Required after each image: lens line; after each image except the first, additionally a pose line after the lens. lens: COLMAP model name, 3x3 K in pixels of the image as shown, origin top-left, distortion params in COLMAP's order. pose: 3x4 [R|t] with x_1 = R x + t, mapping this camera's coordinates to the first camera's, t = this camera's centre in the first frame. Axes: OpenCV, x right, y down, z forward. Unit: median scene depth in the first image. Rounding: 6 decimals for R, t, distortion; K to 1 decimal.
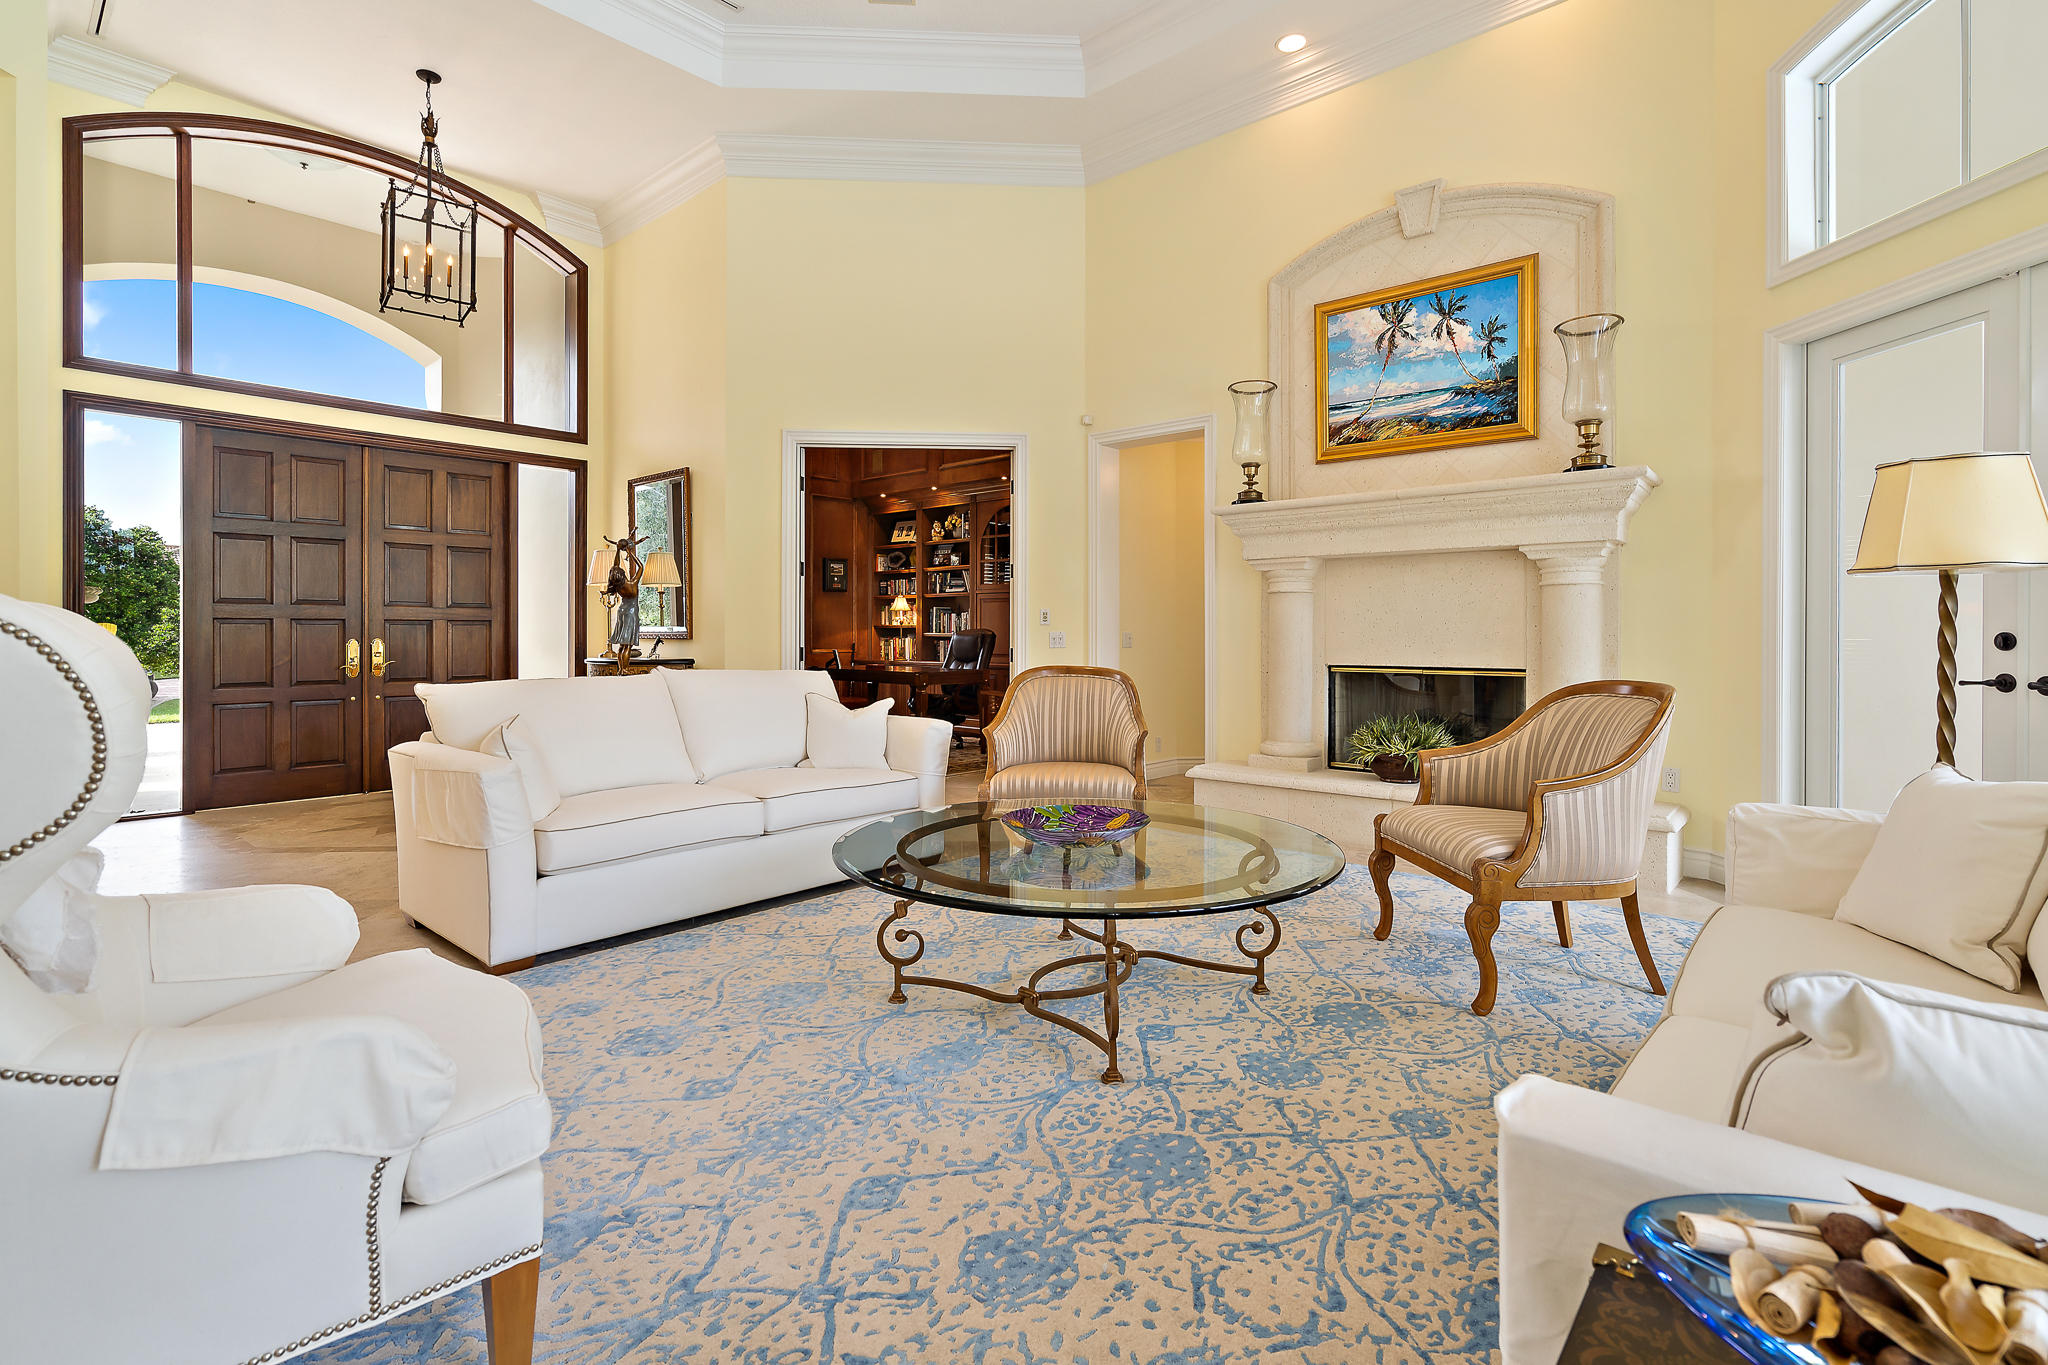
lens RADIAL K [[946.1, 0, 1016.5], [0, 946.1, 633.2], [0, 0, 1]] dist [-0.007429, 0.001202]
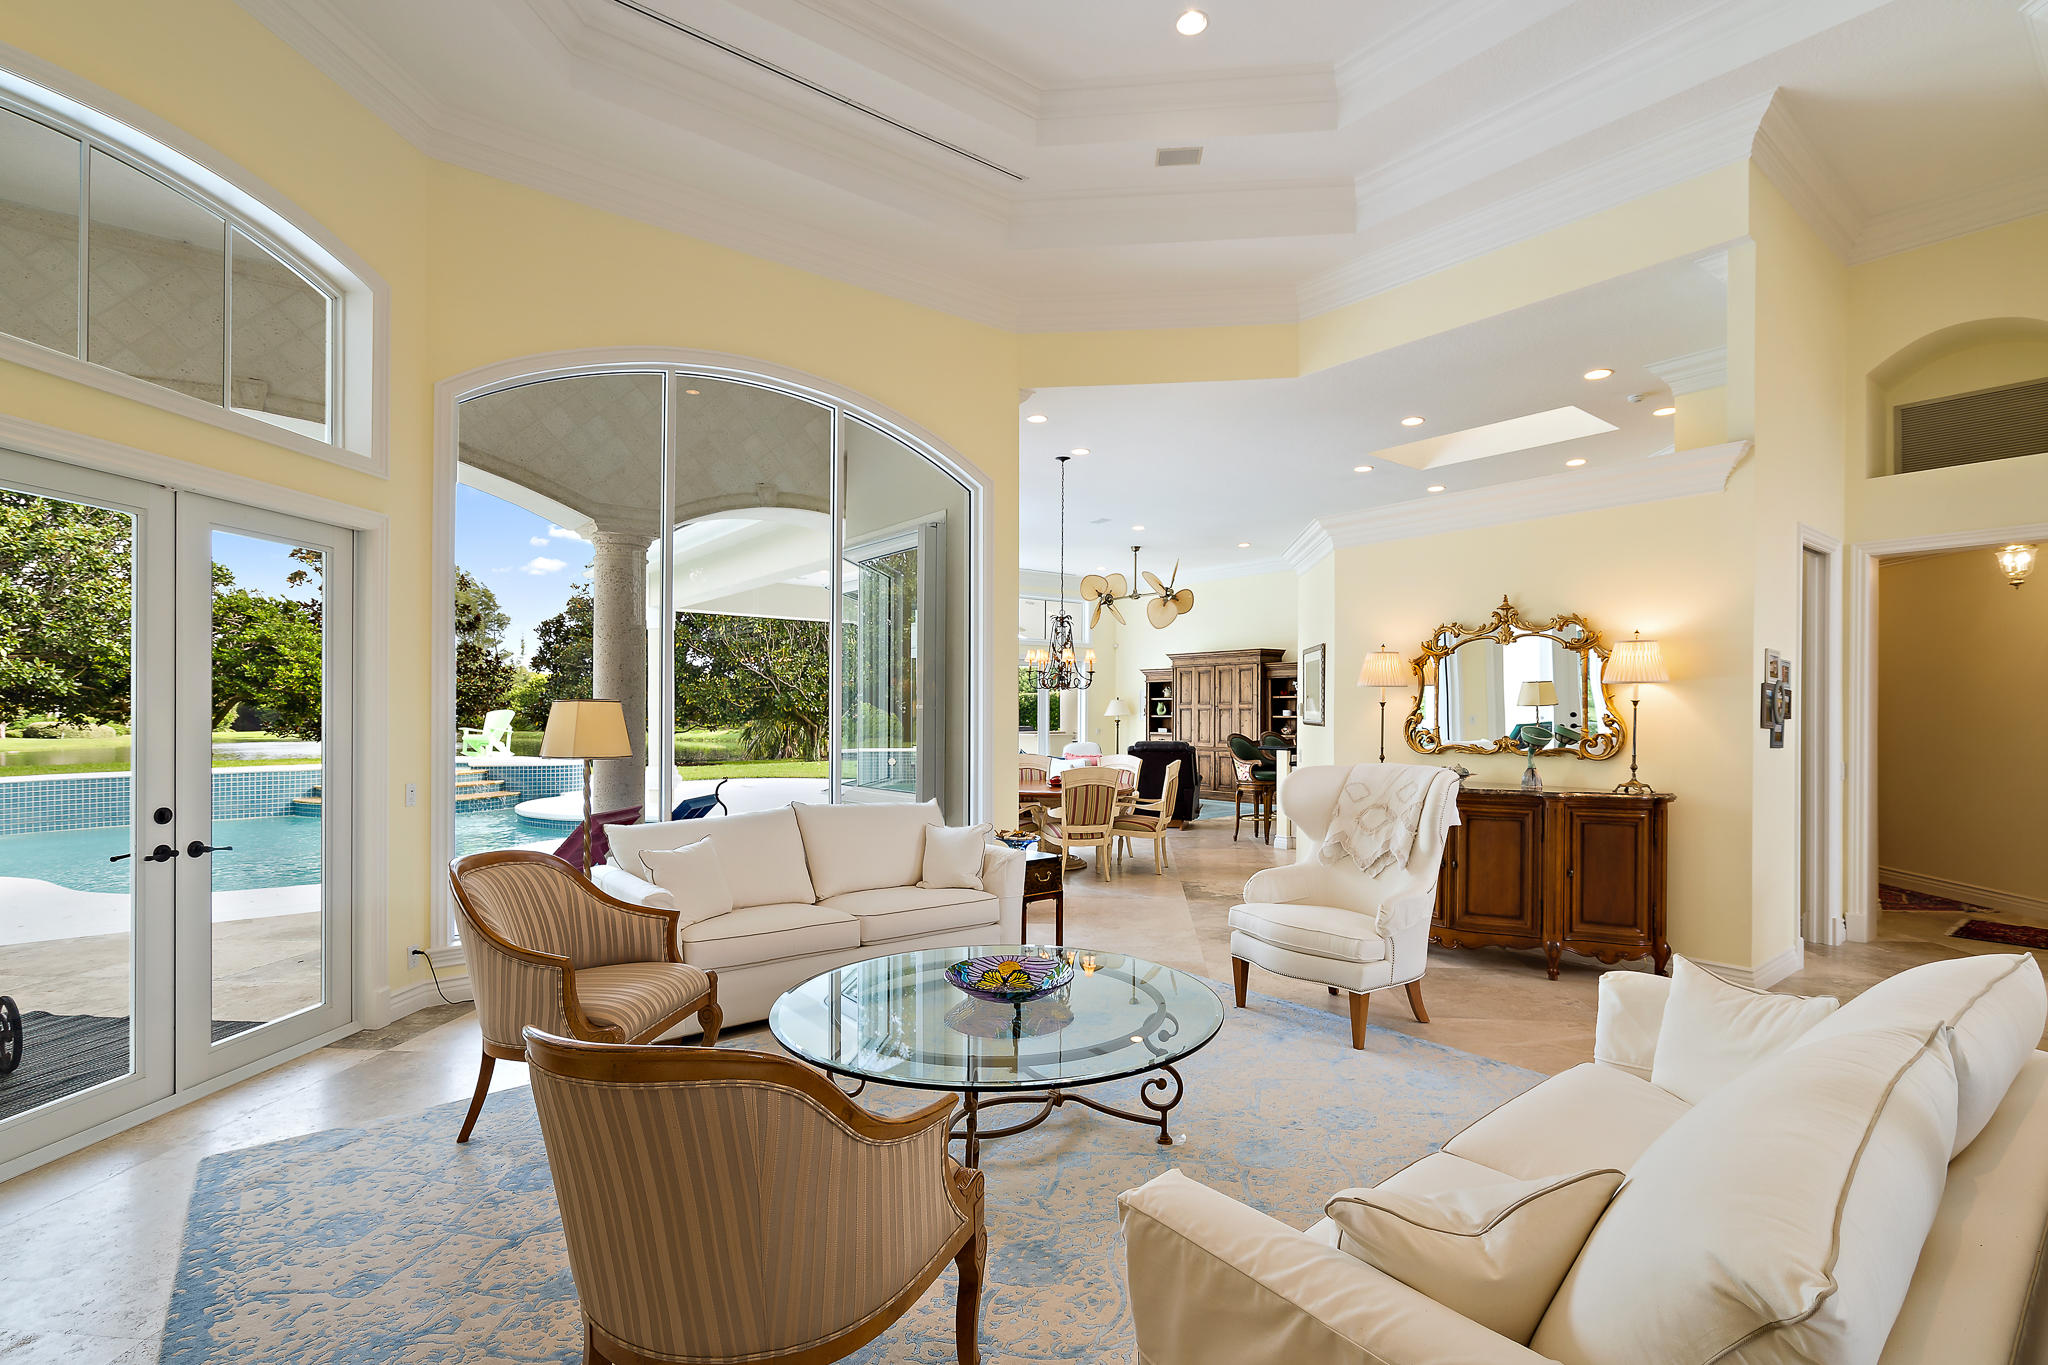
lens RADIAL K [[946.1, 0, 994.6], [0, 946.1, 706.9], [0, 0, 1]] dist [-0.007429, 0.001202]
pose [[-0.989613, 0.000484, 0.143755, -0.045795], [0.000414, 1.000000, -0.000517, -0.072866], [-0.143755, -0.000452, -0.989613, 1.206460]]
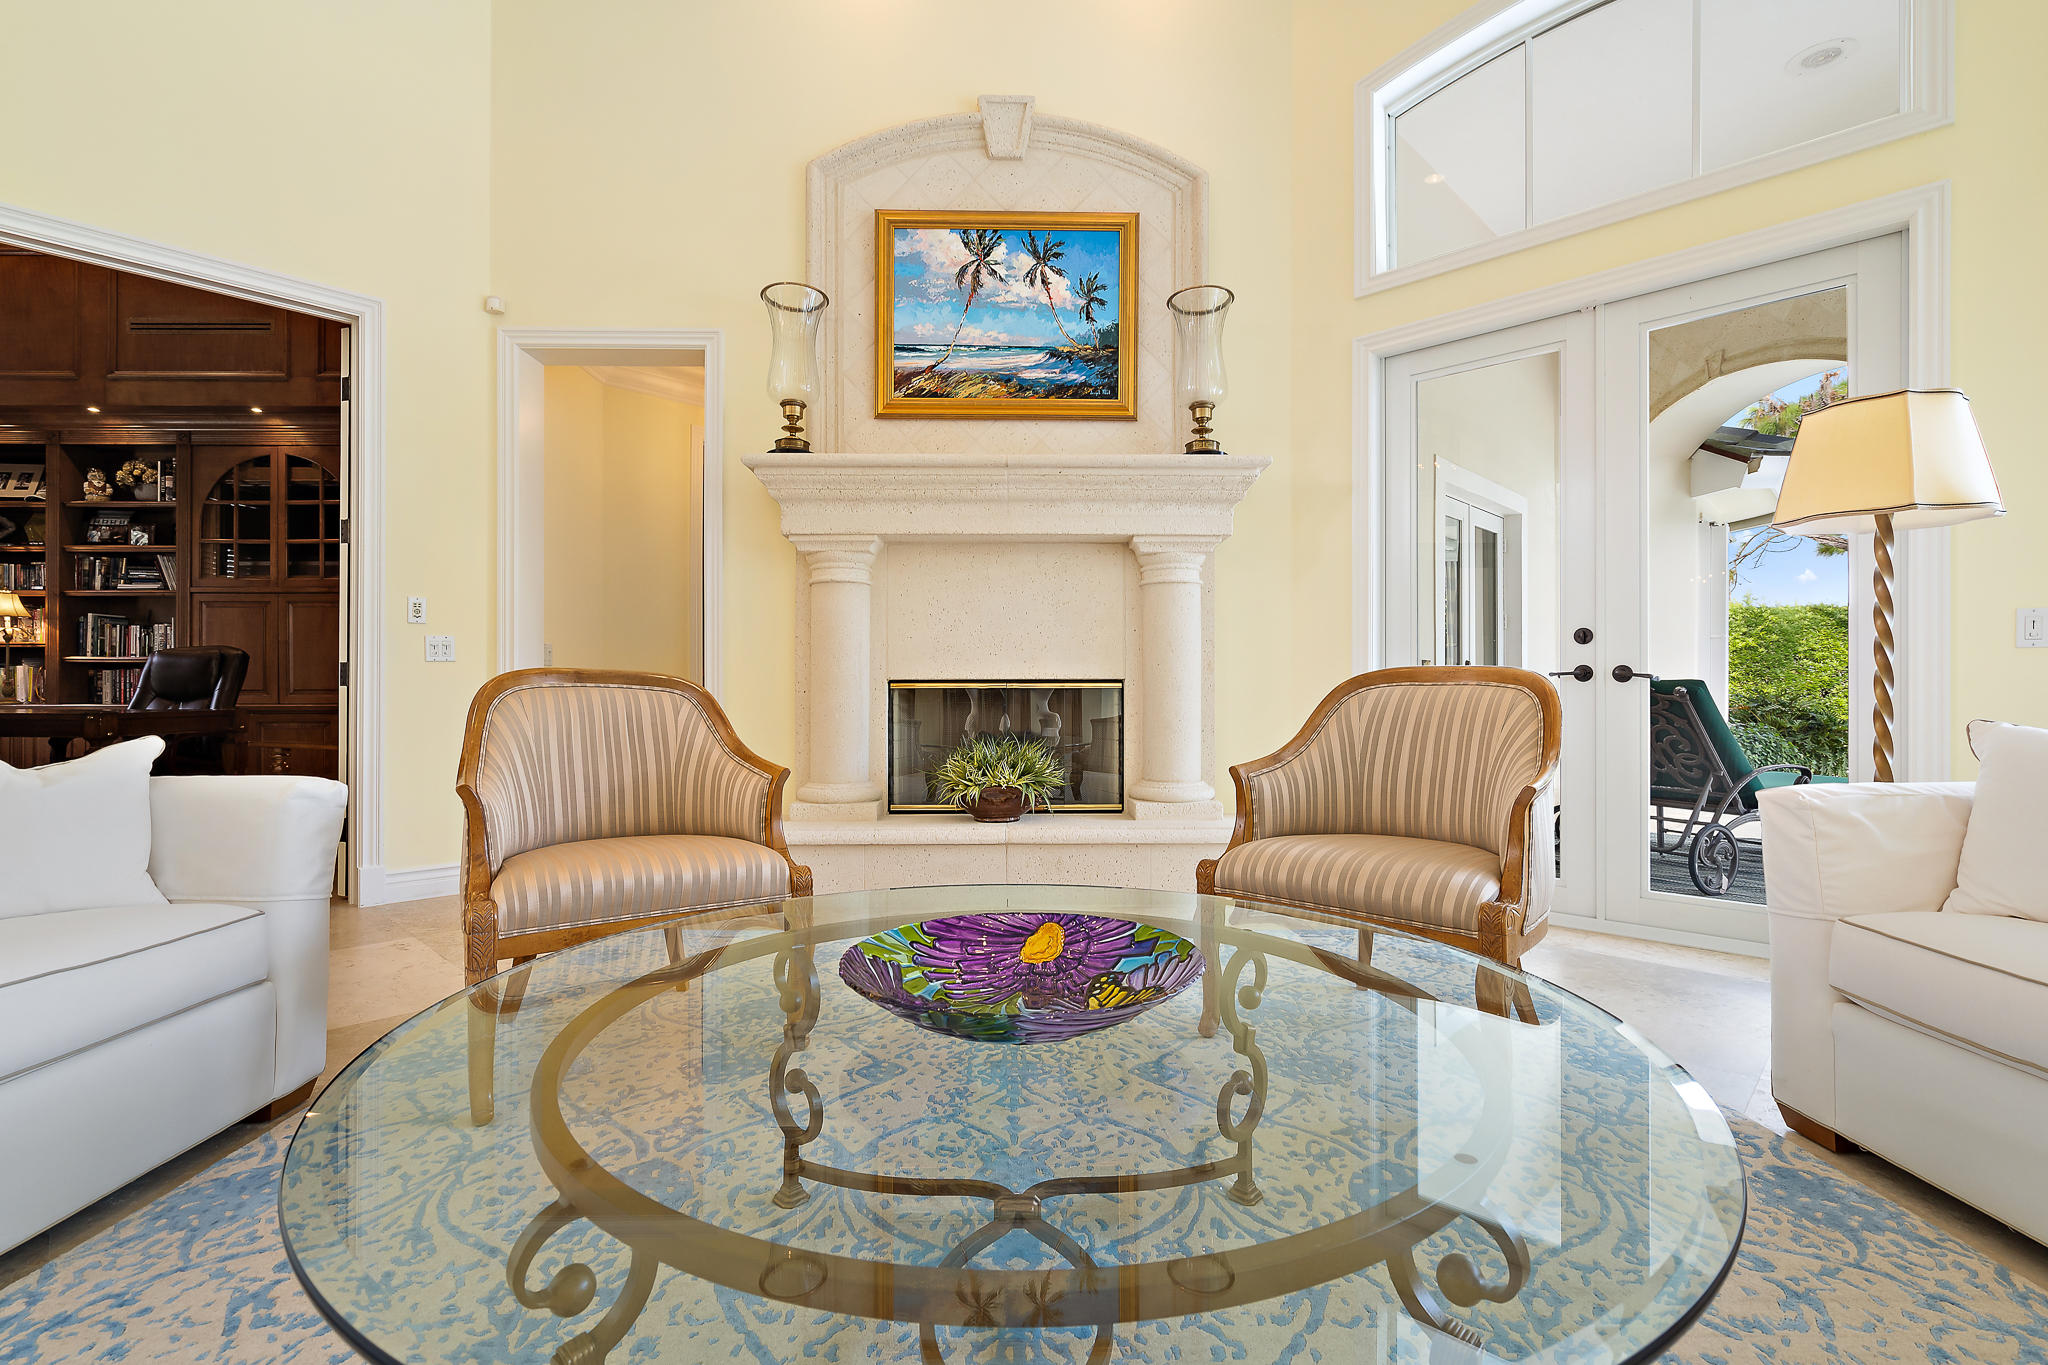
lens RADIAL K [[946.1, 0, 1015.9], [0, 946.1, 684.5], [0, 0, 1]] dist [-0.007429, 0.001202]
pose [[0.737284, 0.002535, 0.675578, -0.126066], [0.000361, 0.999991, -0.004146, 0.043802], [-0.675583, 0.003300, 0.737277, 0.388022]]
